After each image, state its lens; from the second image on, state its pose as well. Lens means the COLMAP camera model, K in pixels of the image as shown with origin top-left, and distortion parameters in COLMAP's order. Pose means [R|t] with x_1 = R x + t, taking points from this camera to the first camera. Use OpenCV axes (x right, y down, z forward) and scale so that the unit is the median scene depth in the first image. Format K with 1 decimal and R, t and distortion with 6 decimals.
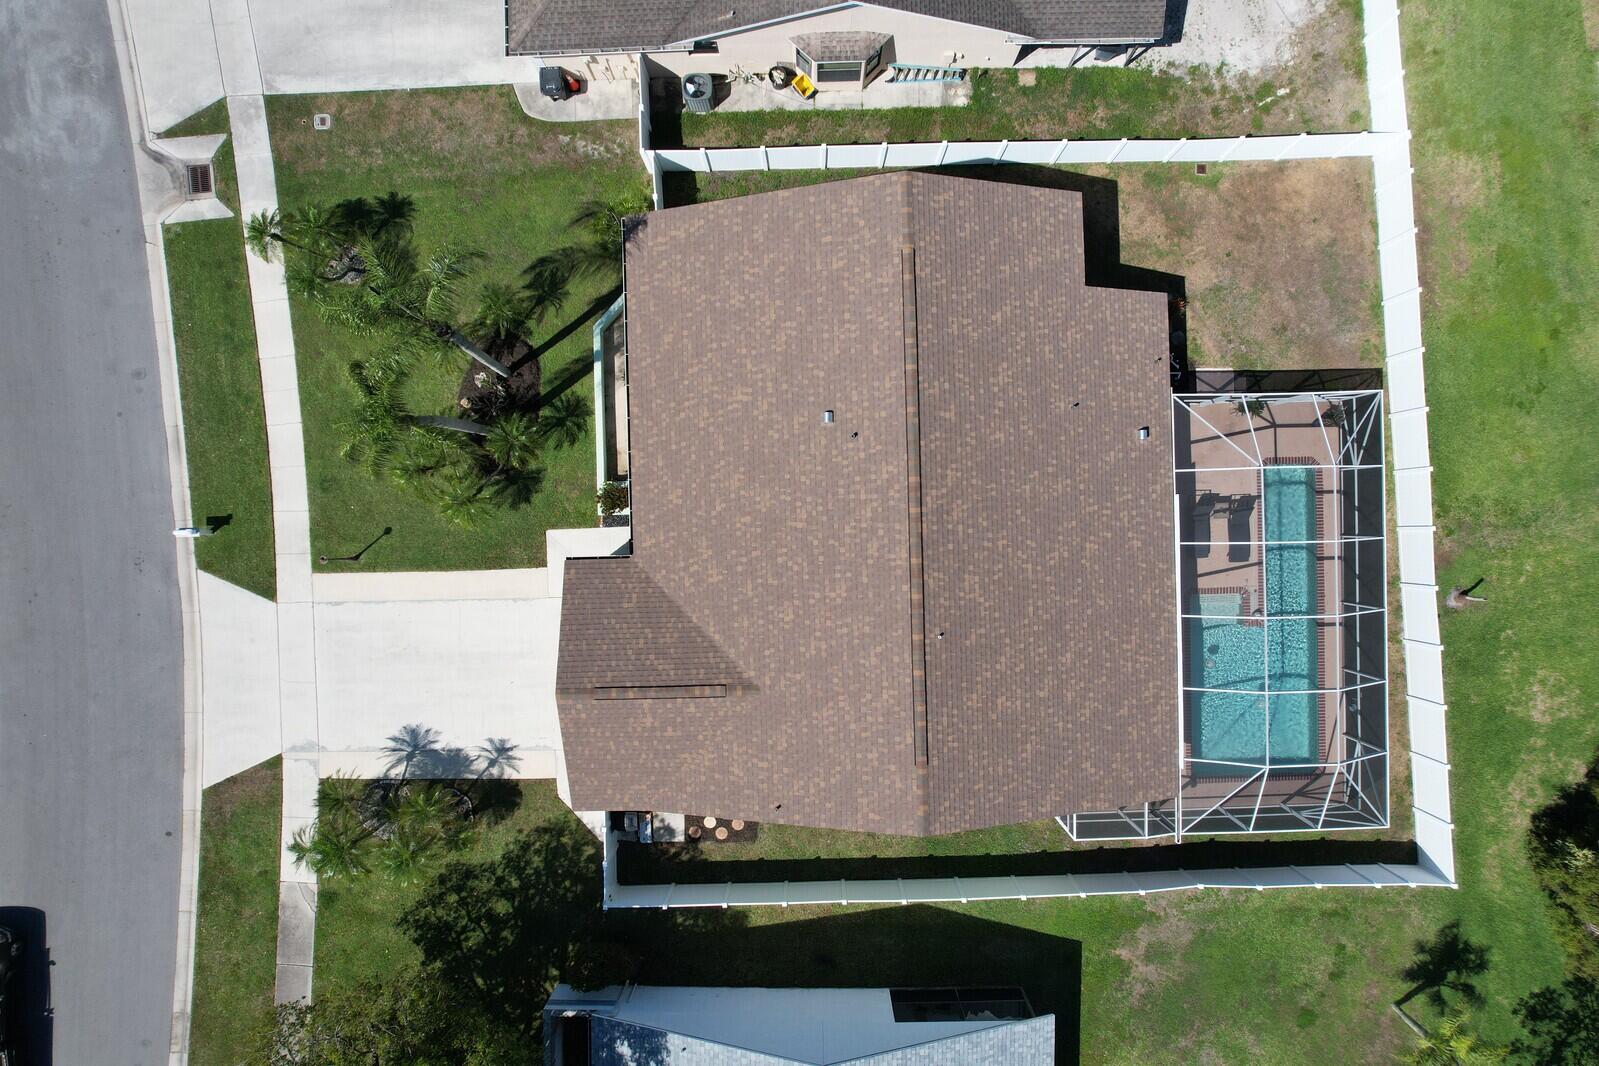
lens RADIAL K [[1013.0, 0, 799.5], [0, 1013.0, 533.0], [0, 0, 1]] dist [-0.065553, 0.068823]
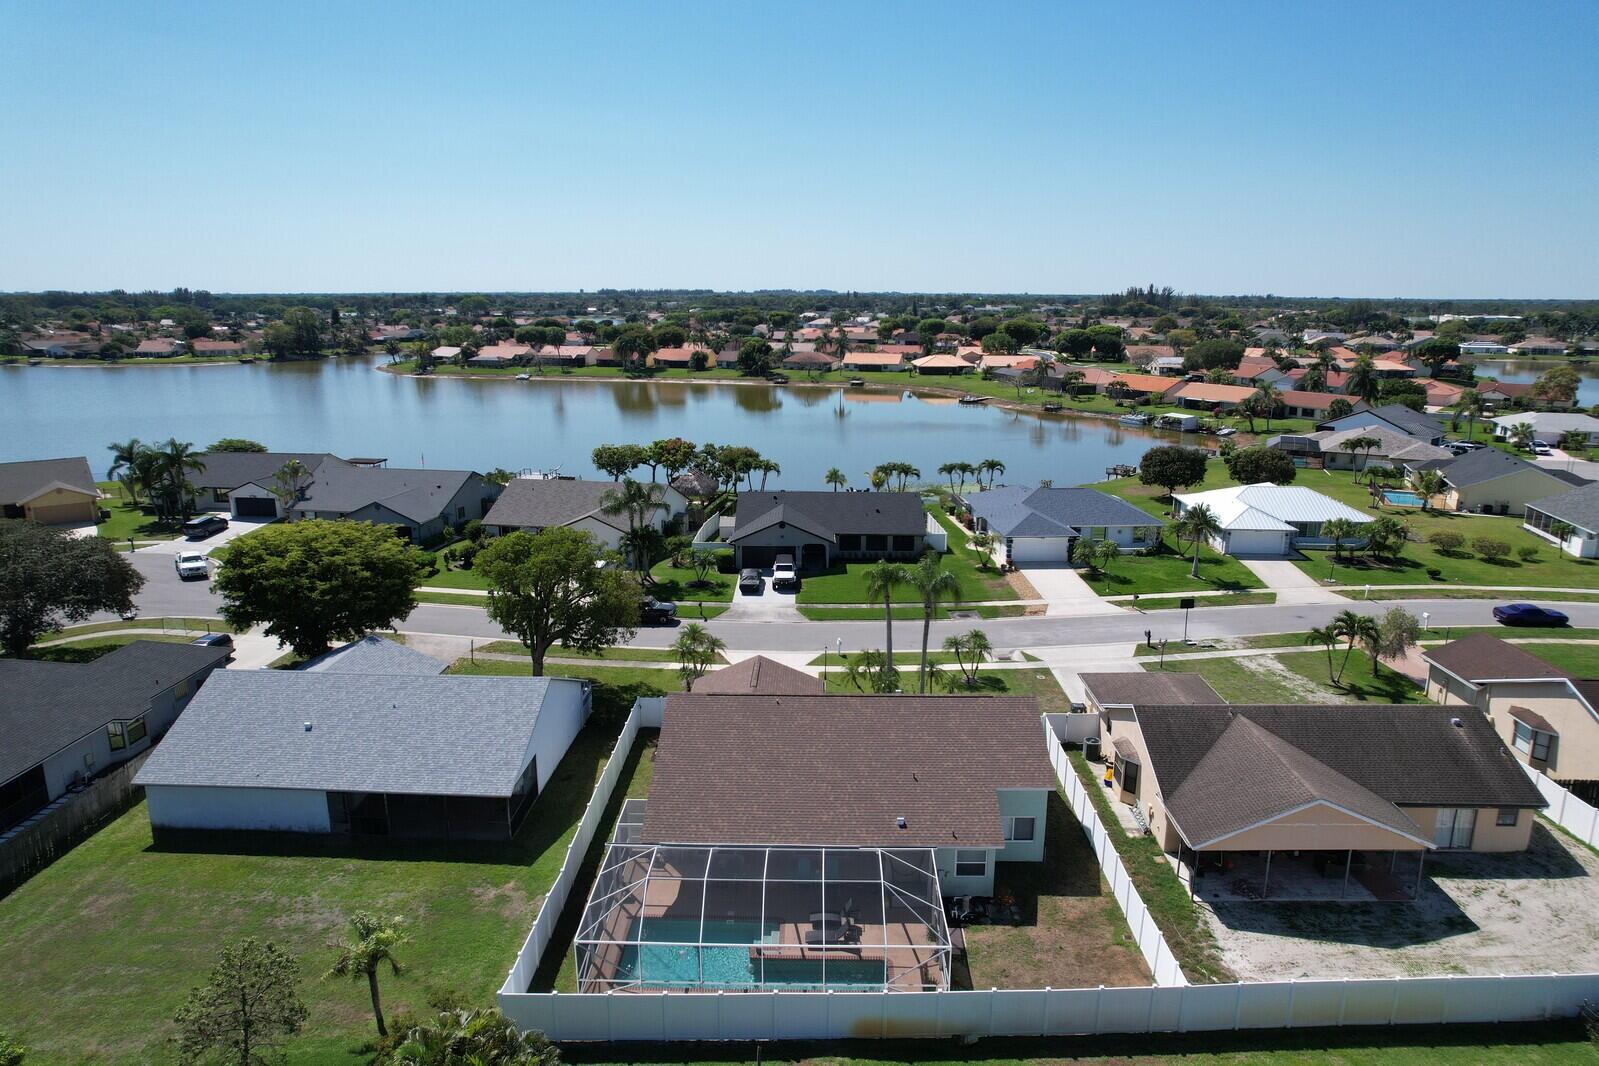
lens RADIAL K [[1013.0, 0, 799.5], [0, 1013.0, 533.0], [0, 0, 1]] dist [-0.065553, 0.068823]
pose [[-0.048428, 0.236452, -0.970435, 1.473029], [-0.998660, -0.029202, 0.042722, 0.000047], [-0.018237, 0.971204, 0.237550, 0.232829]]
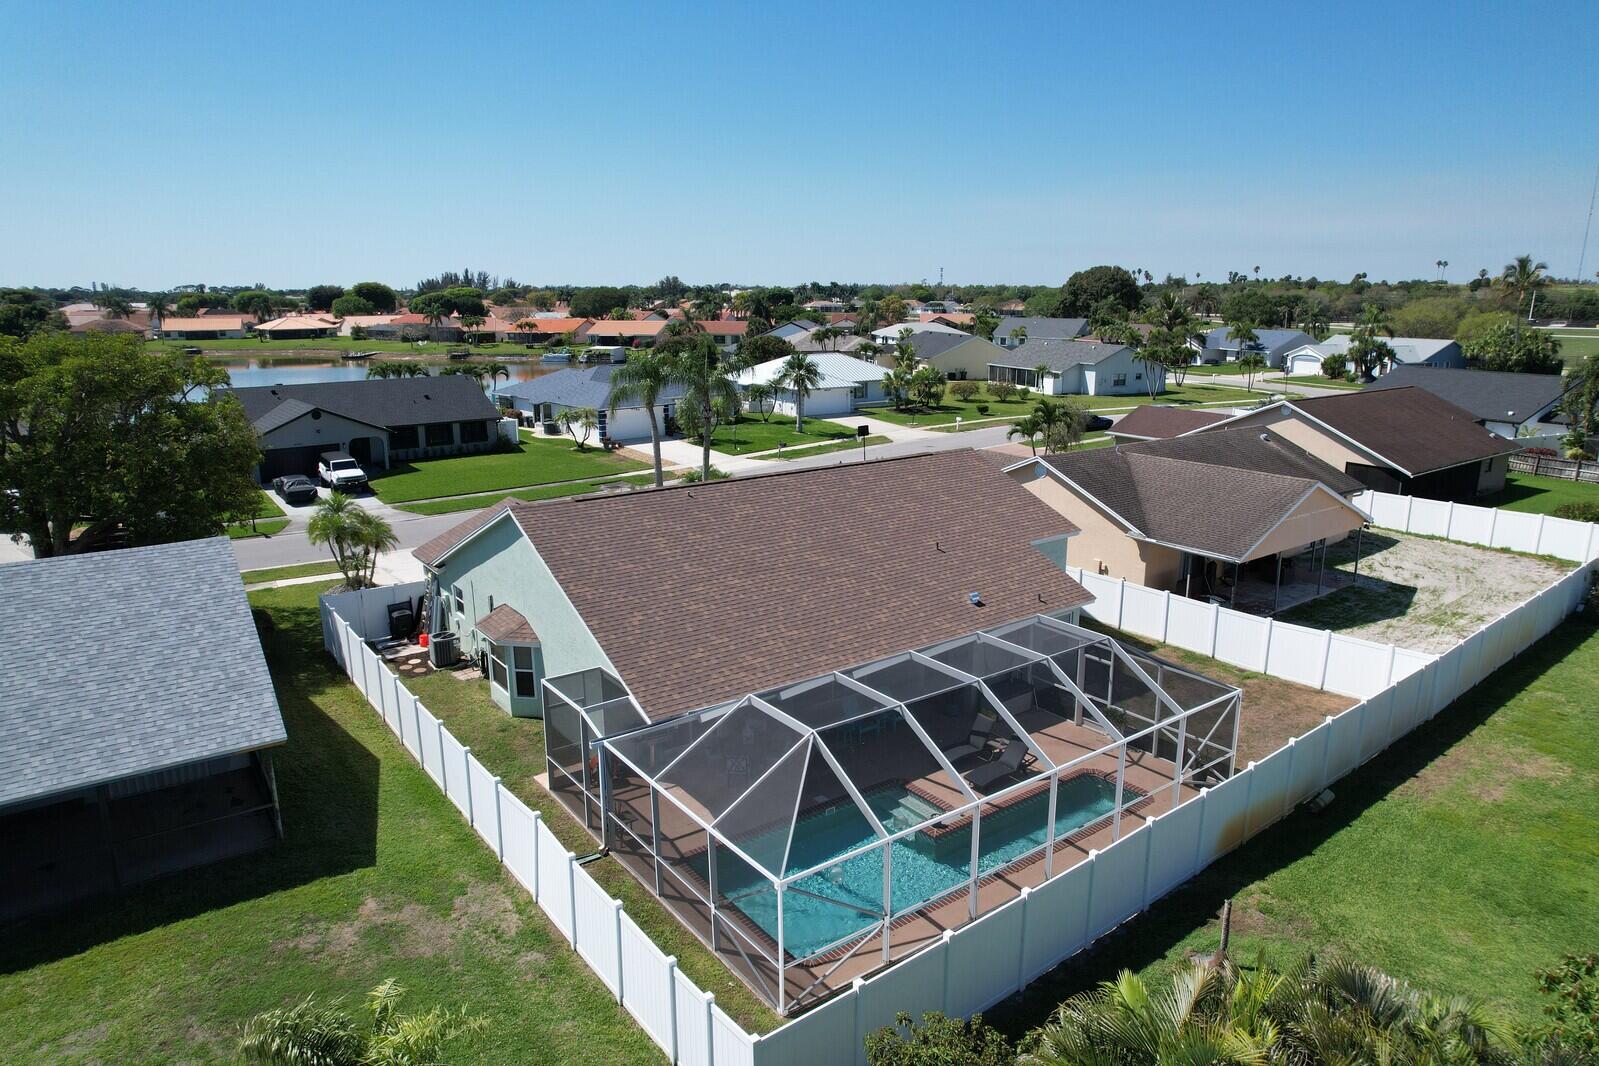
lens RADIAL K [[1013.0, 0, 799.5], [0, 1013.0, 533.0], [0, 0, 1]] dist [-0.065553, 0.068823]
pose [[0.571365, 0.197293, -0.796629, 0.900851], [-0.820464, 0.114242, -0.560167, 0.522687], [-0.019508, 0.973665, 0.227146, 0.643996]]
